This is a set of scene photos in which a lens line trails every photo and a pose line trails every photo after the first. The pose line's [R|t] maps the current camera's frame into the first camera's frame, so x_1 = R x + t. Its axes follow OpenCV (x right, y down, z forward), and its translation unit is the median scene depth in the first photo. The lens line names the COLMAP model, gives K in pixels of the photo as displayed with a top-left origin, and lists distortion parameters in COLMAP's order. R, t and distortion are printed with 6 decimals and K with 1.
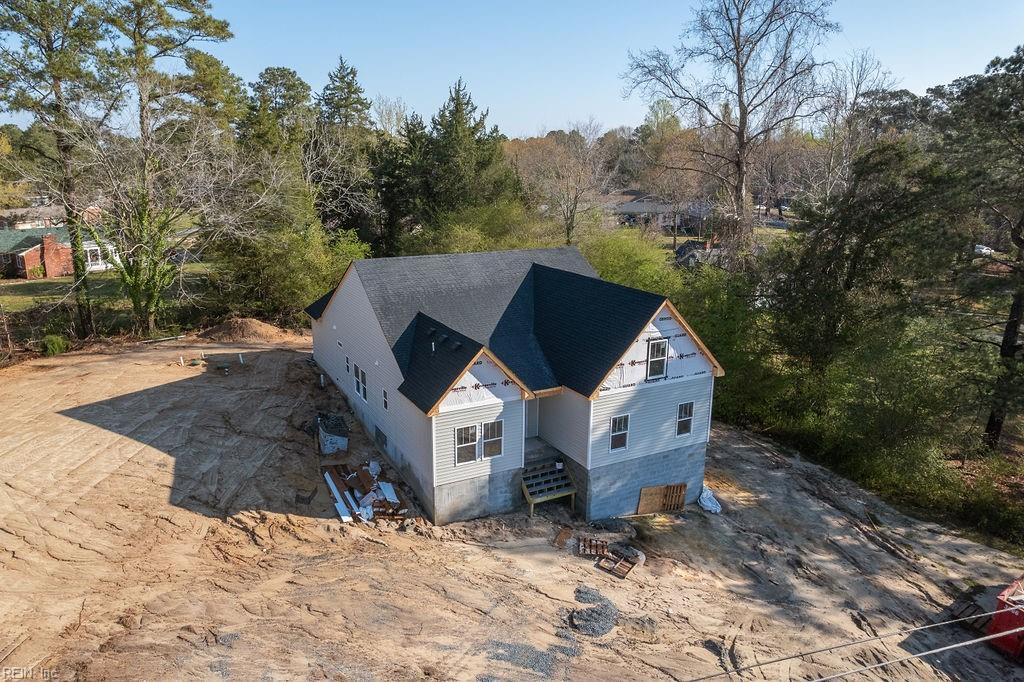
lens RADIAL K [[673.7, 0, 499.5], [0, 673.7, 341.0], [0, 0, 1]] dist [-0.019537, 0.000306]
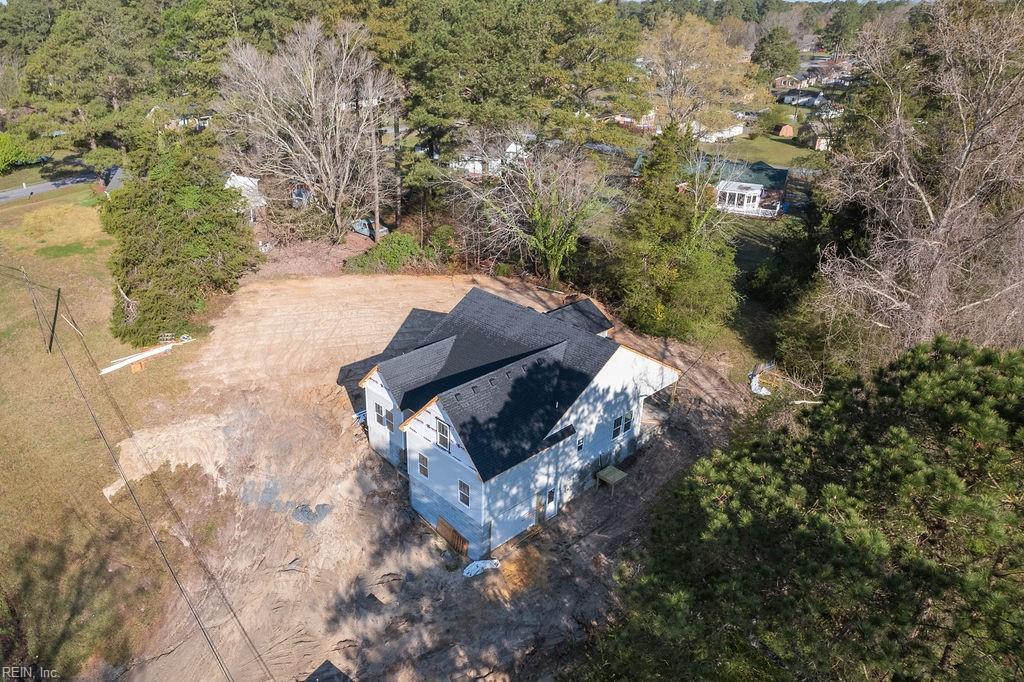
lens RADIAL K [[769.9, 0, 466.3], [0, 769.9, 341.4], [0, 0, 1]] dist [-0.004489, -0.000884]
pose [[0.246592, 0.403648, -0.881057, 1.628914], [-0.249056, 0.904992, 0.344907, -0.730669], [0.936570, 0.134382, 0.323695, 0.555225]]
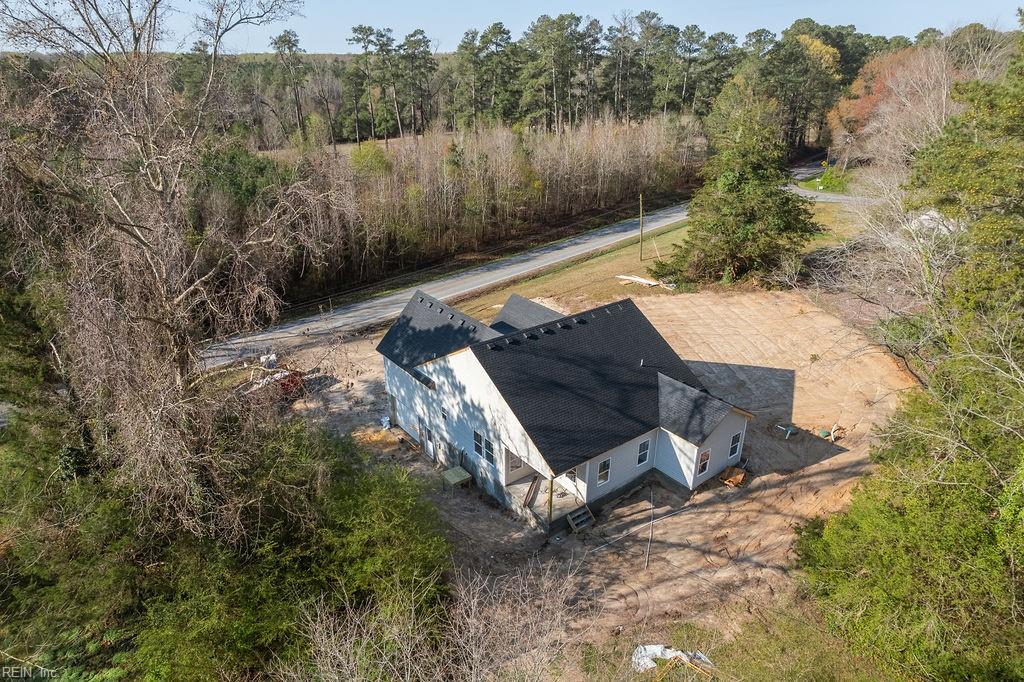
lens RADIAL K [[673.7, 0, 499.5], [0, 673.7, 341.0], [0, 0, 1]] dist [-0.019537, 0.000306]
pose [[-0.988971, 0.059428, -0.135663, 0.291322], [-0.037554, 0.785421, 0.617822, -1.105891], [0.143268, 0.616103, -0.774526, 2.575211]]
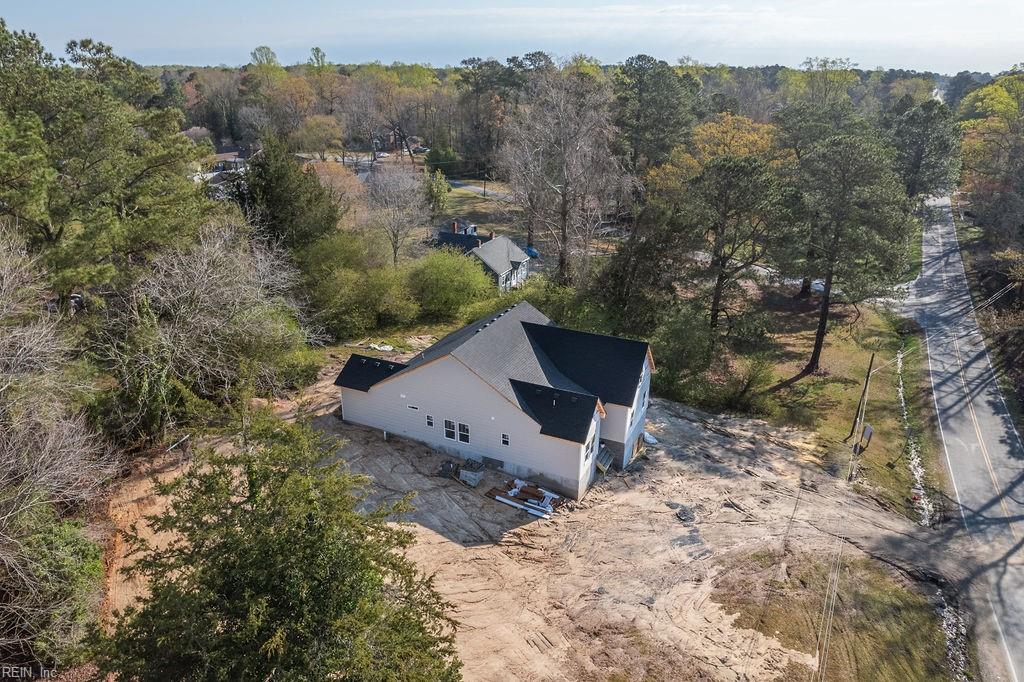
lens RADIAL K [[649.2, 0, 512.0], [0, 649.2, 341.0], [0, 0, 1]] dist [-0.000399, 0.002980]
pose [[0.797517, -0.222998, 0.560569, -1.092163], [0.148731, 0.973173, 0.175536, -0.456157], [-0.584675, -0.056620, 0.809289, -0.242820]]
